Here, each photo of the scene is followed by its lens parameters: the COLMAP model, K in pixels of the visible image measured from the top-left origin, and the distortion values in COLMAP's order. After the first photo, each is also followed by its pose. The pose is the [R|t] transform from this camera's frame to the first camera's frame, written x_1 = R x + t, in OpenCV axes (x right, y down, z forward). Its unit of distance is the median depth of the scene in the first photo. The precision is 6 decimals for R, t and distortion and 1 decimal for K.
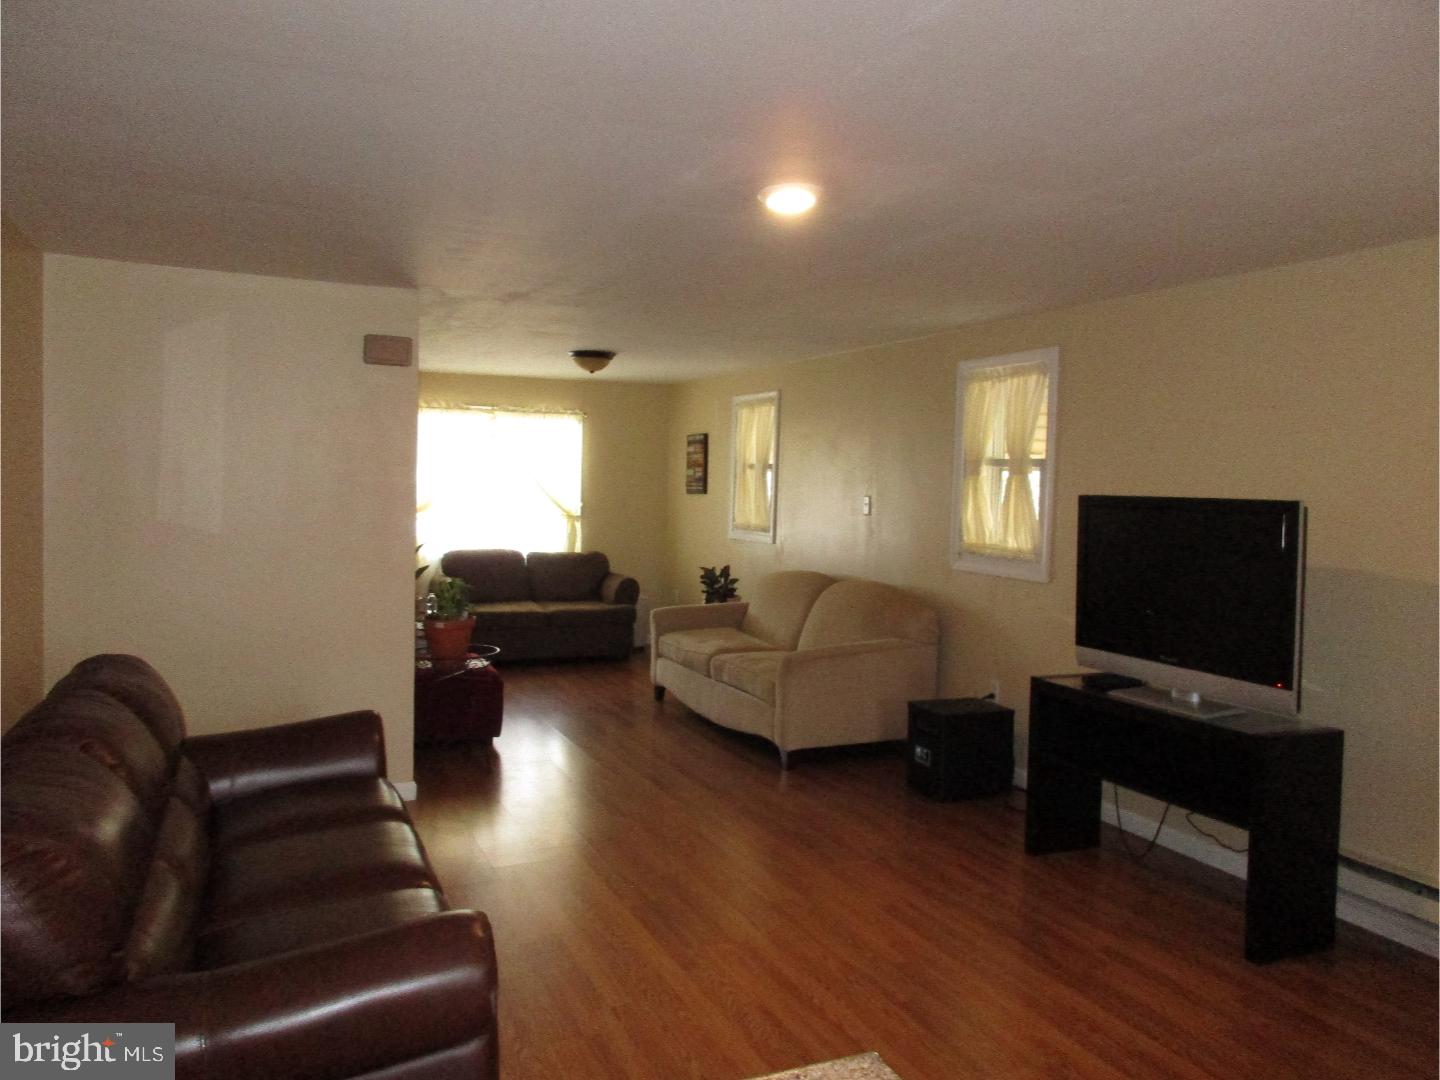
lens RADIAL K [[1084.2, 0, 716.5], [0, 1084.2, 539.5], [0, 0, 1]] dist [0.029874, 0.003453]
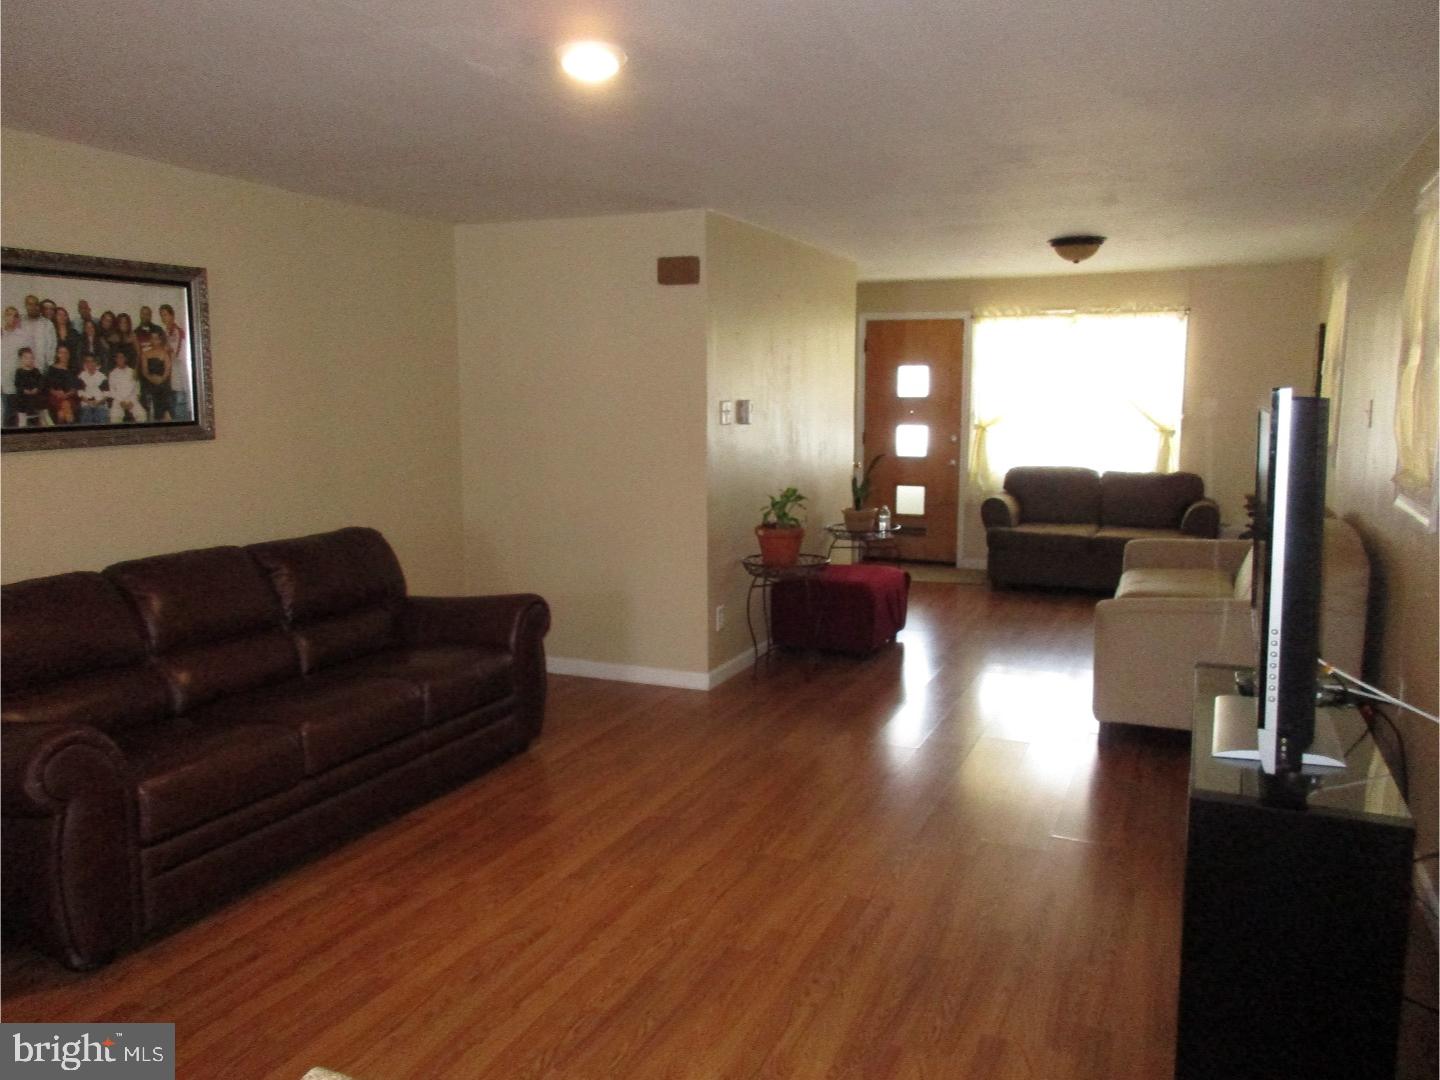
lens RADIAL K [[1084.2, 0, 716.3], [0, 1084.2, 538.9], [0, 0, 1]] dist [0.029874, 0.003453]
pose [[0.681699, 0.074546, -0.727825, 0.273694], [-0.019059, 0.996267, 0.084190, -0.001791], [0.731384, -0.043520, 0.680575, 0.151529]]
